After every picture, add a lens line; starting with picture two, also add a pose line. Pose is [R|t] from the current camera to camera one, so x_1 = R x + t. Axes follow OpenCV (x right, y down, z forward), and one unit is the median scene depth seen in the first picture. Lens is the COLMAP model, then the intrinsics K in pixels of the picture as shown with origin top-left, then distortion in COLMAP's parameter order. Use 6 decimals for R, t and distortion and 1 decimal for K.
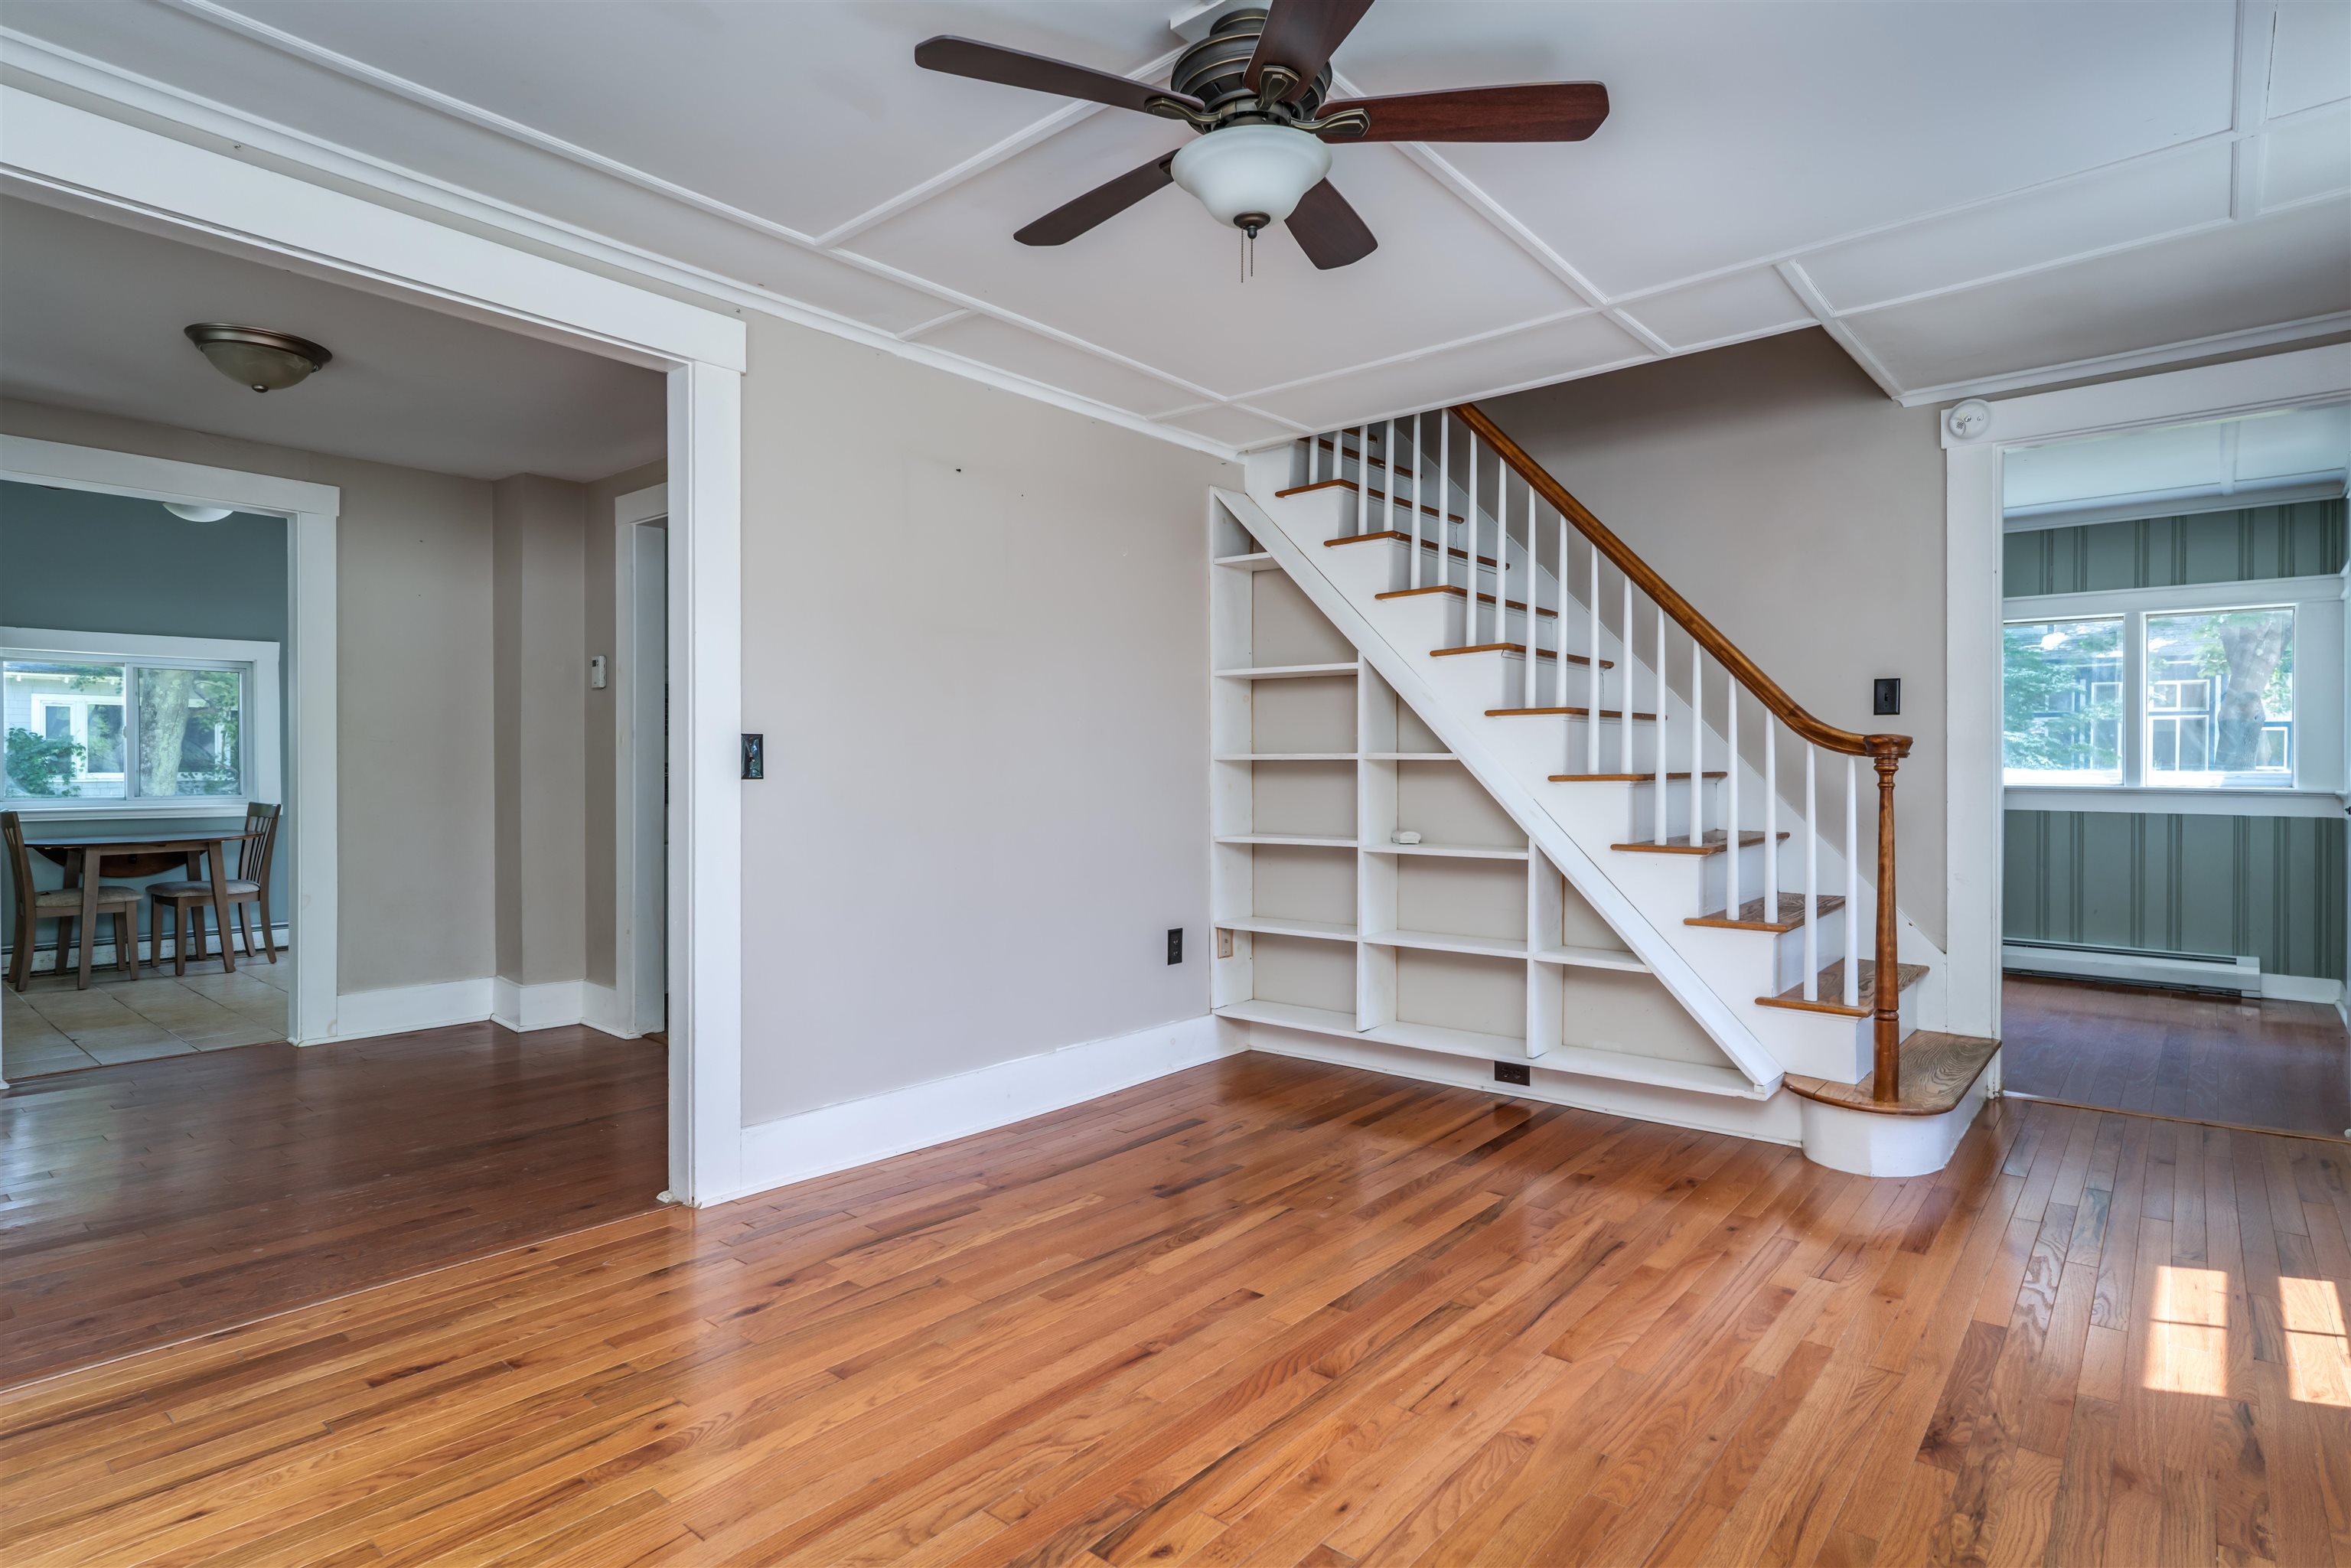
lens RADIAL K [[1199.4, 0, 1165.1], [0, 1199.4, 765.9], [0, 0, 1]] dist [0.000812, 0.000340]
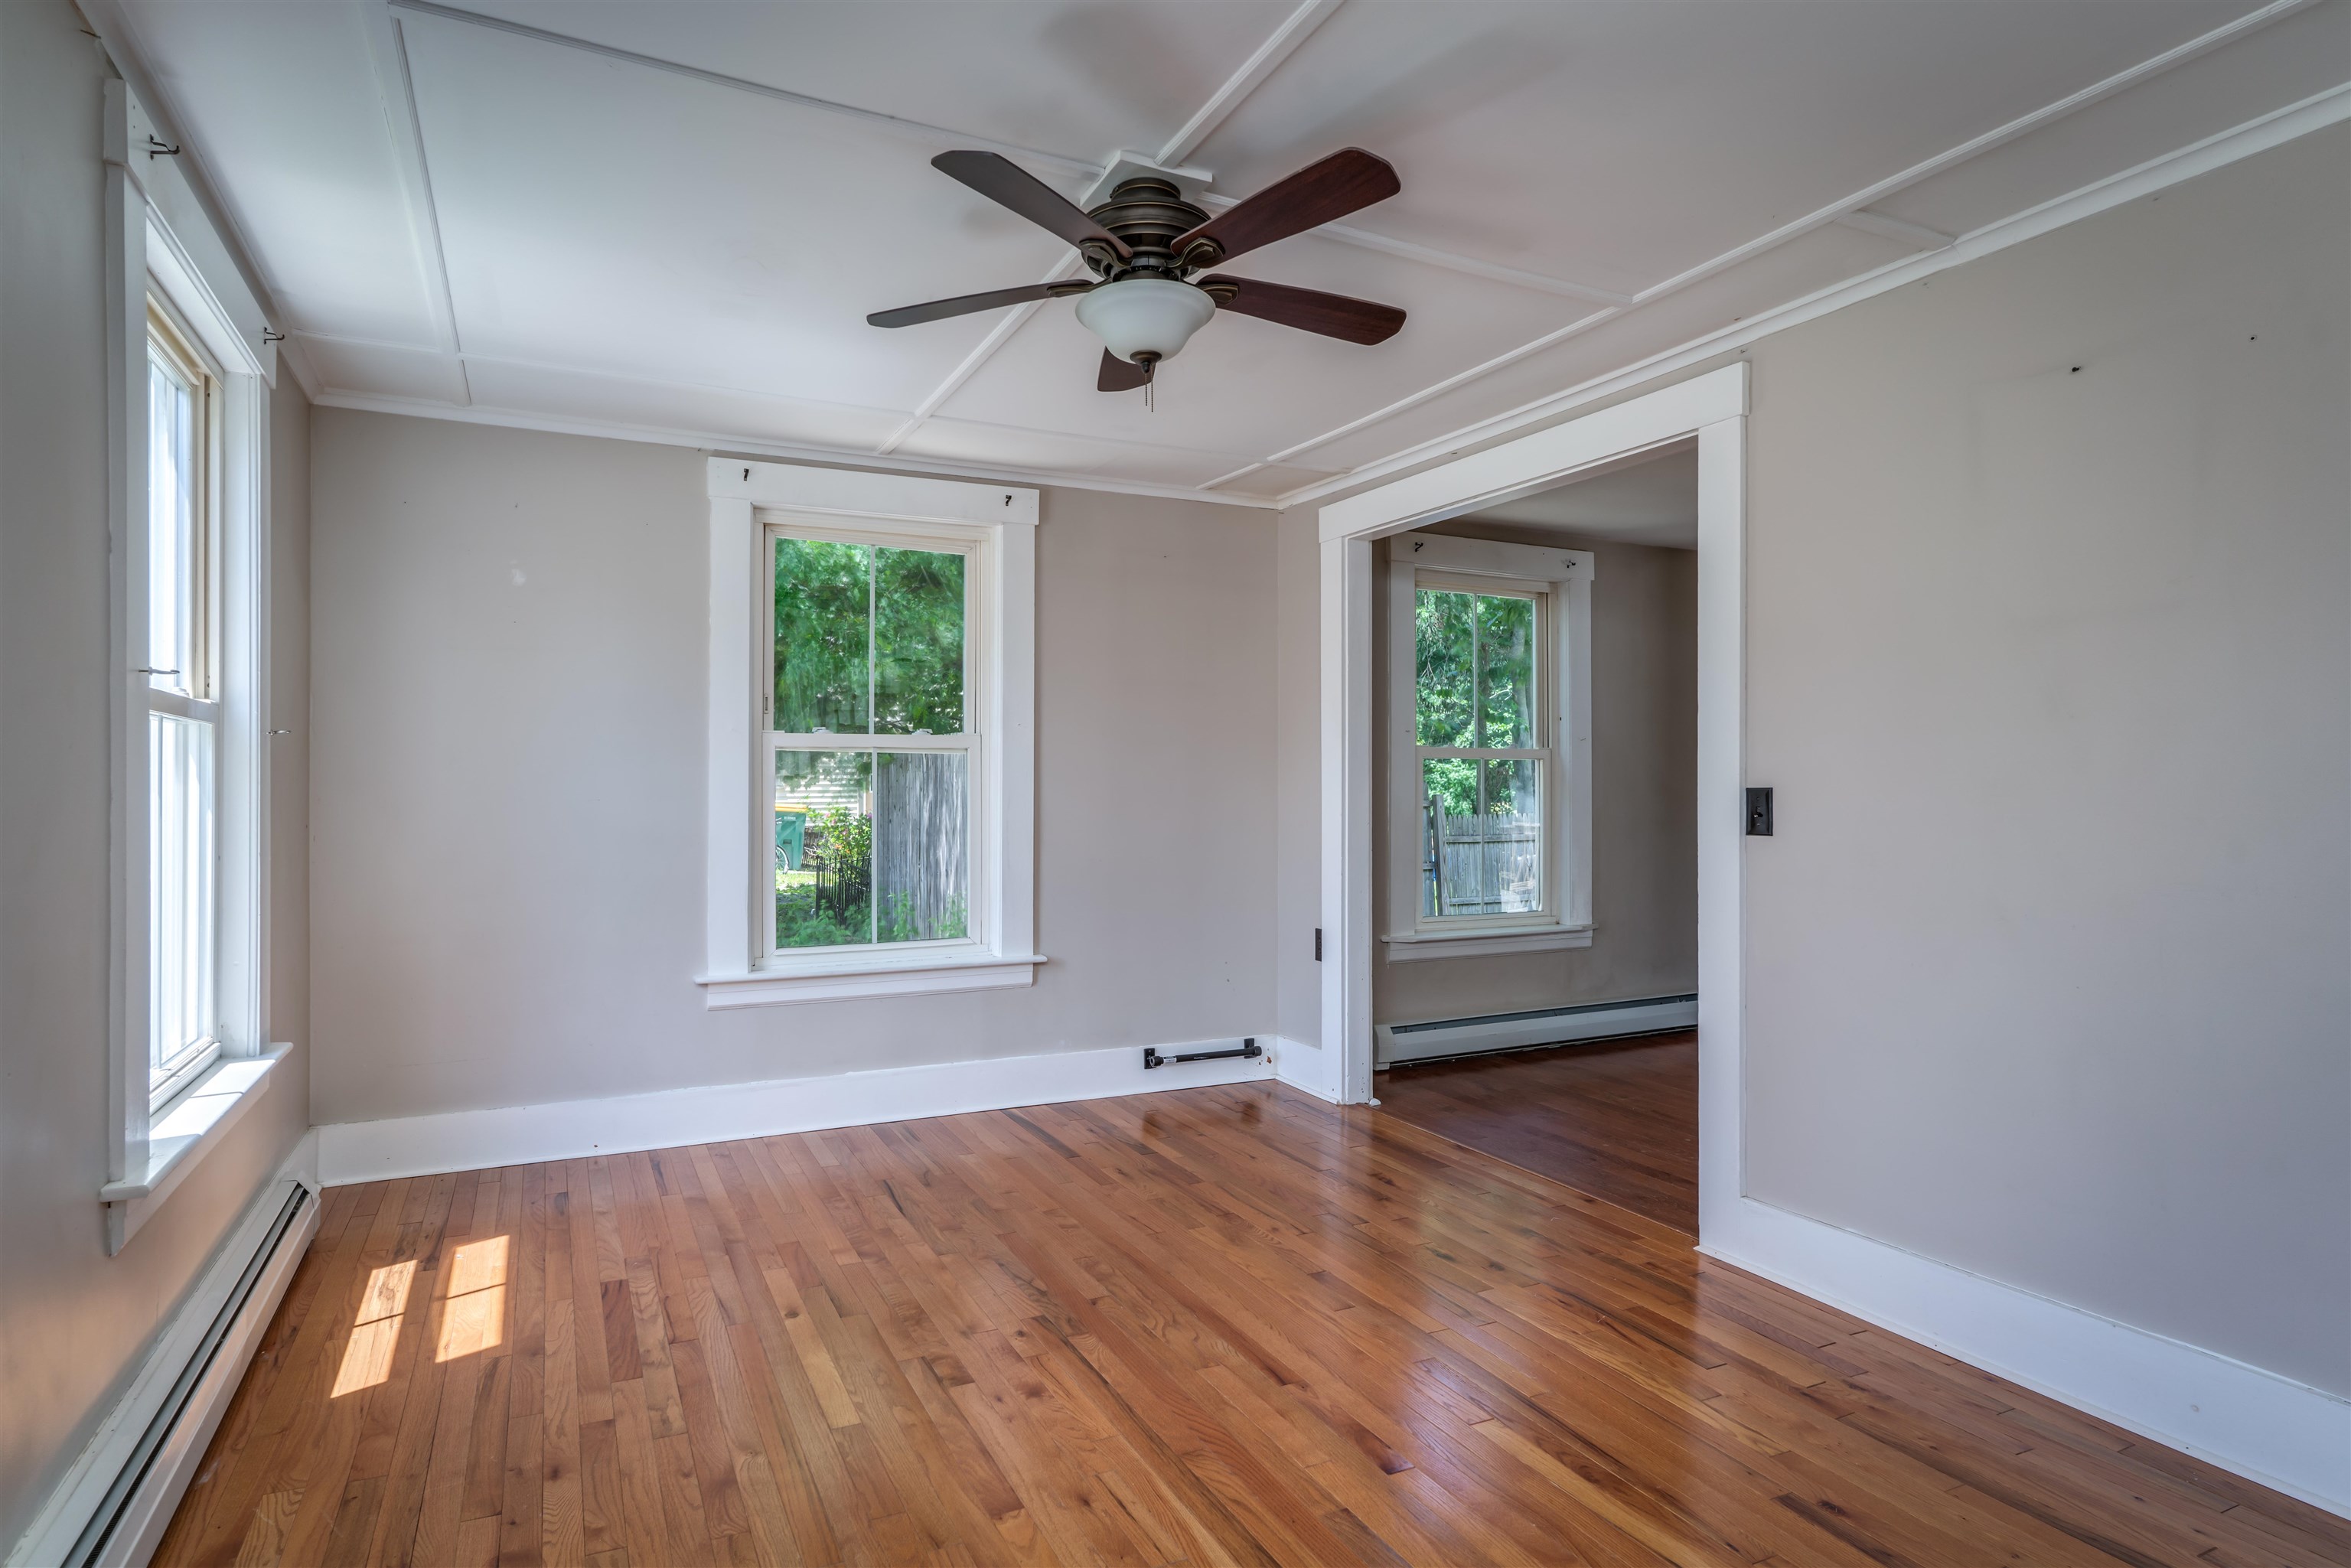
lens RADIAL K [[1229.8, 0, 1155.9], [0, 1229.8, 799.3], [0, 0, 1]] dist [-0.002083, -0.000015]
pose [[-0.387329, 0.001202, -0.921941, 1.139432], [-0.002526, 0.999994, 0.002365, -0.029225], [0.921938, 0.003245, -0.387323, 1.456482]]
